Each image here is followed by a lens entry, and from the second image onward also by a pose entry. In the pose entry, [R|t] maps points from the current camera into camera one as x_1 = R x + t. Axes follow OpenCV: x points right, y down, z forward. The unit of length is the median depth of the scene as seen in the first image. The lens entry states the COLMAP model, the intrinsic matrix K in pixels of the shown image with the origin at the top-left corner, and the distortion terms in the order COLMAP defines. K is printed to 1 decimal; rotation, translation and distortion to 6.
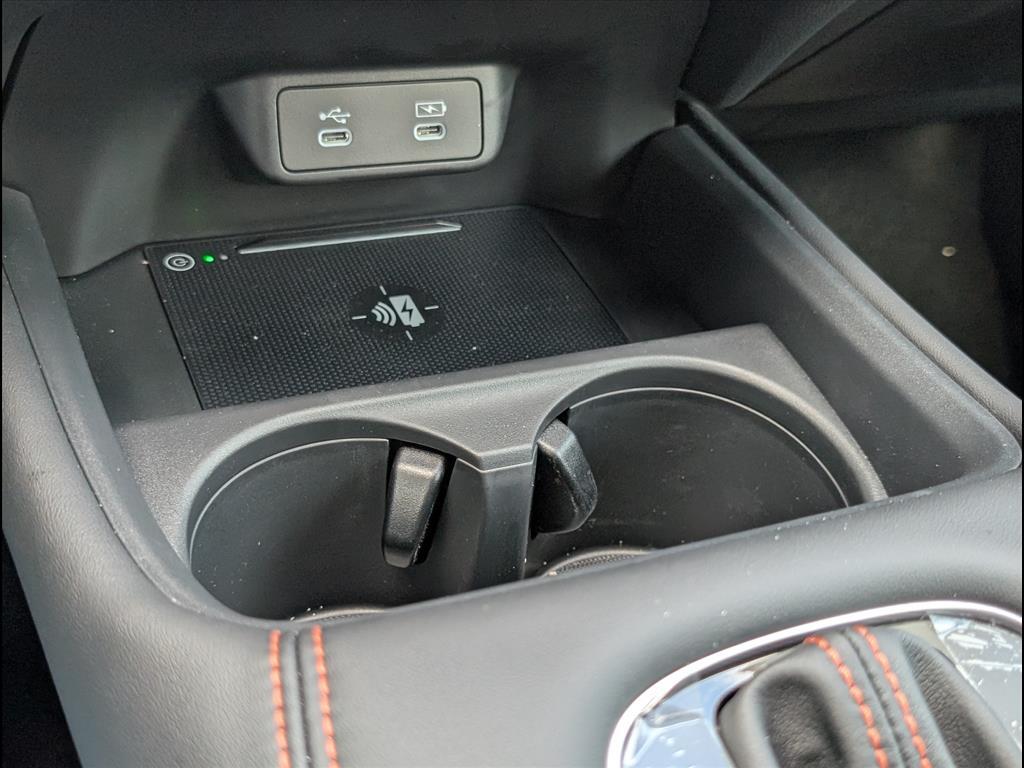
lens RADIAL K [[1289.3, 0, 512.0], [0, 1289.3, 384.0], [0, 0, 1]] dist [-0.004915, -0.015230]
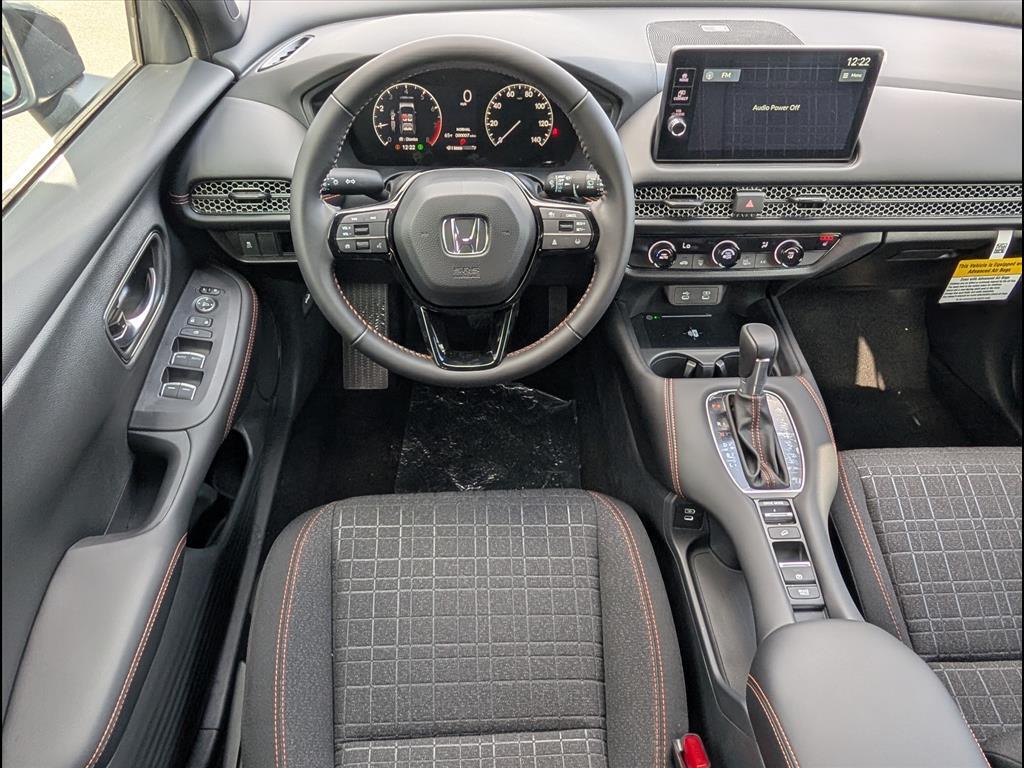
lens RADIAL K [[708.2, 0, 512.0], [0, 708.2, 384.0], [0, 0, 1]] dist [-0.003332, 0.001132]
pose [[0.925570, 0.155552, -0.345144, 0.250411], [-0.134925, 0.987360, 0.083163, 0.002142], [0.353717, -0.030404, 0.934858, -1.893388]]
